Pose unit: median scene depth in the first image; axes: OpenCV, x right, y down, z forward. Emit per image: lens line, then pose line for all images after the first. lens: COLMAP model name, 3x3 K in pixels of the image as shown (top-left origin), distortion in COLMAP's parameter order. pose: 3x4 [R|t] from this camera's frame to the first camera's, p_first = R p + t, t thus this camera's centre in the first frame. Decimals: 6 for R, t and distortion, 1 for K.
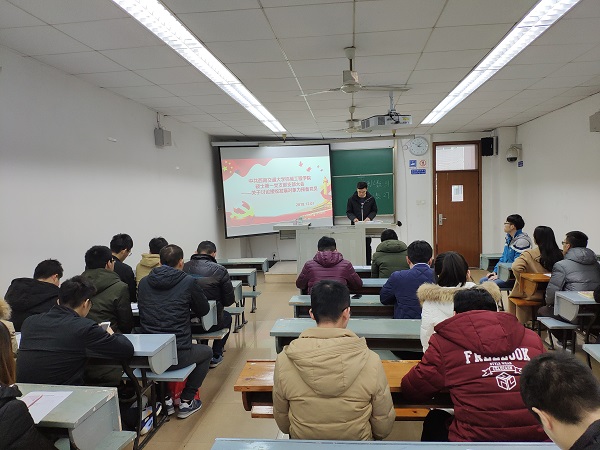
lens RADIAL K [[442.0, 0, 298.3], [0, 442.0, 226.9], [0, 0, 1]] dist [0.011072, -0.001728]
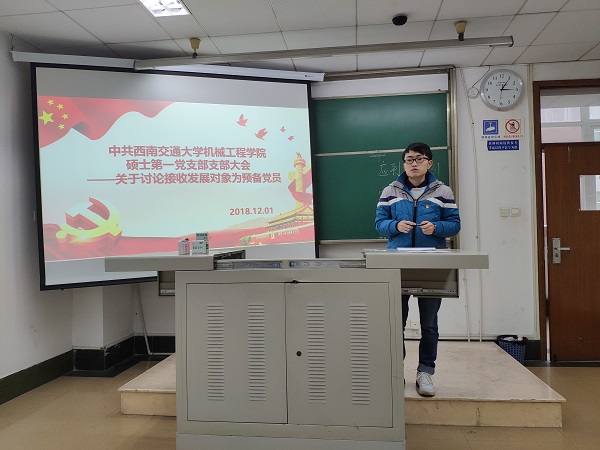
lens RADIAL K [[442.0, 0, 302.4], [0, 442.0, 221.7], [0, 0, 1]] dist [0.011072, -0.001728]
pose [[0.999900, 0.010472, -0.009454, 0.070638], [-0.011330, 0.995342, -0.095739, 0.000645], [0.008407, 0.095837, 0.995362, 0.562235]]
